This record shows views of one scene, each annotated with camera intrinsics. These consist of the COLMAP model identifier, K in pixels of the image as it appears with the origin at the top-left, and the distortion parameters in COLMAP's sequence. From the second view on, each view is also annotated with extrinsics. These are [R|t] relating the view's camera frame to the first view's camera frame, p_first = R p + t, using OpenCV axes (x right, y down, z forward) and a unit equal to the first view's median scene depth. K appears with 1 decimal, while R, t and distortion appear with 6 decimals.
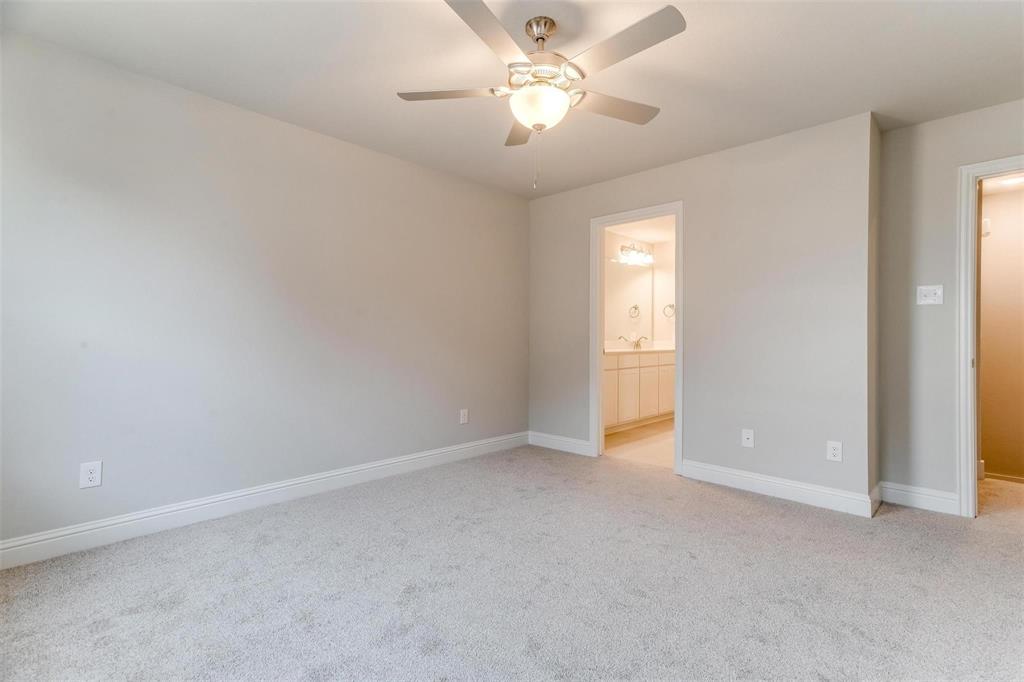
lens RADIAL K [[489.3, 0, 512.0], [0, 489.3, 337.6], [0, 0, 1]] dist [0.000112, 0.000635]
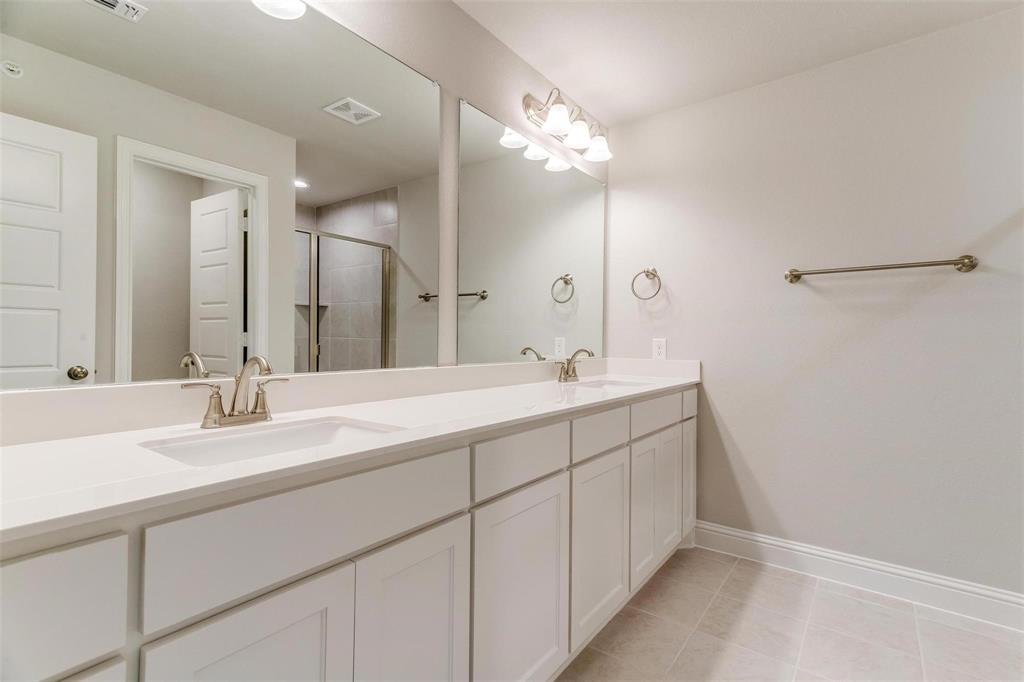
lens RADIAL K [[479.4, 0, 510.0], [0, 479.4, 341.0], [0, 0, 1]] dist [0.021551, 0.000811]
pose [[0.993402, 0.004705, 0.114591, 0.166060], [-0.004881, 0.999987, 0.001251, -0.008080], [-0.114584, -0.001802, 0.993412, 0.625921]]
